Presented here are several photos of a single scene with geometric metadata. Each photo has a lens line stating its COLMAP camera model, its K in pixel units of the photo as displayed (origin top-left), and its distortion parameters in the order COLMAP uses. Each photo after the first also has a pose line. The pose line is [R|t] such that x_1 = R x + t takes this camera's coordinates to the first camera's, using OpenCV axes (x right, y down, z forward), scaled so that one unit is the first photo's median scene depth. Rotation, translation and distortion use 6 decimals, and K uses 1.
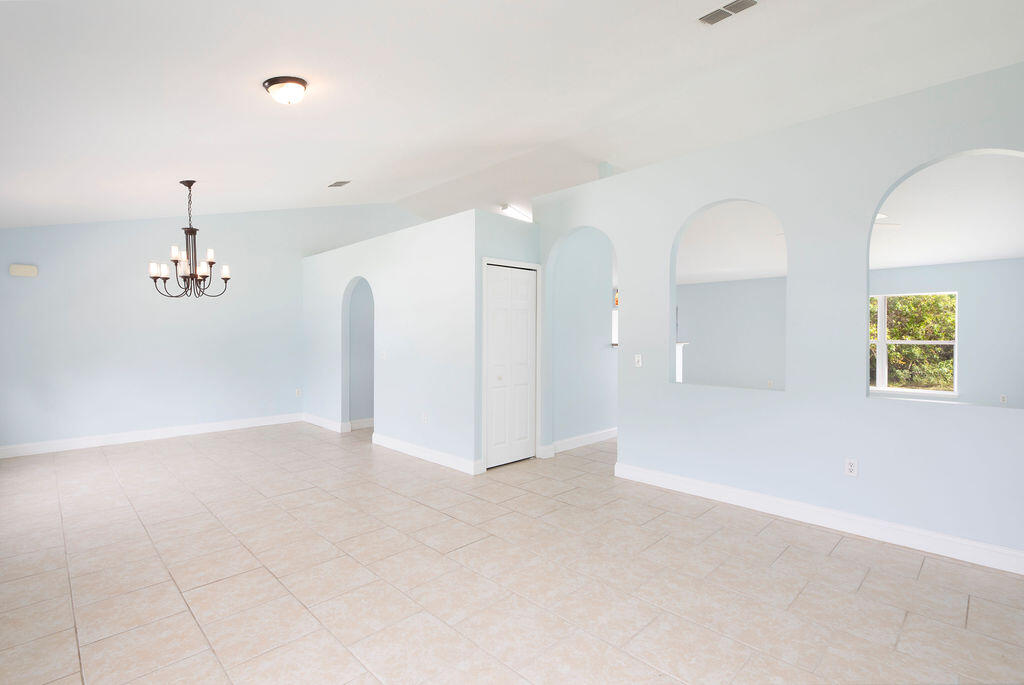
lens RADIAL K [[483.7, 0, 505.2], [0, 483.7, 340.0], [0, 0, 1]] dist [-0.004551, 0.000149]
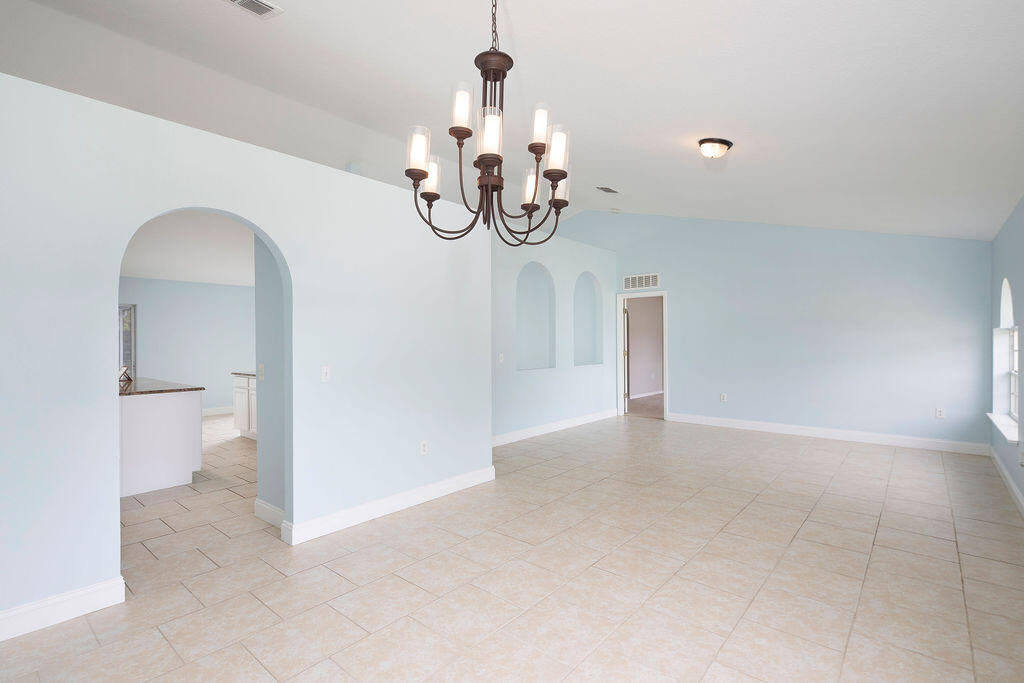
lens RADIAL K [[483.7, 0, 503.3], [0, 483.7, 343.3], [0, 0, 1]] dist [-0.004551, 0.000149]
pose [[-0.083713, -0.005371, 0.996475, -1.120085], [0.014020, 0.999880, 0.006568, -0.009576], [-0.996391, 0.014521, -0.083628, 1.110882]]
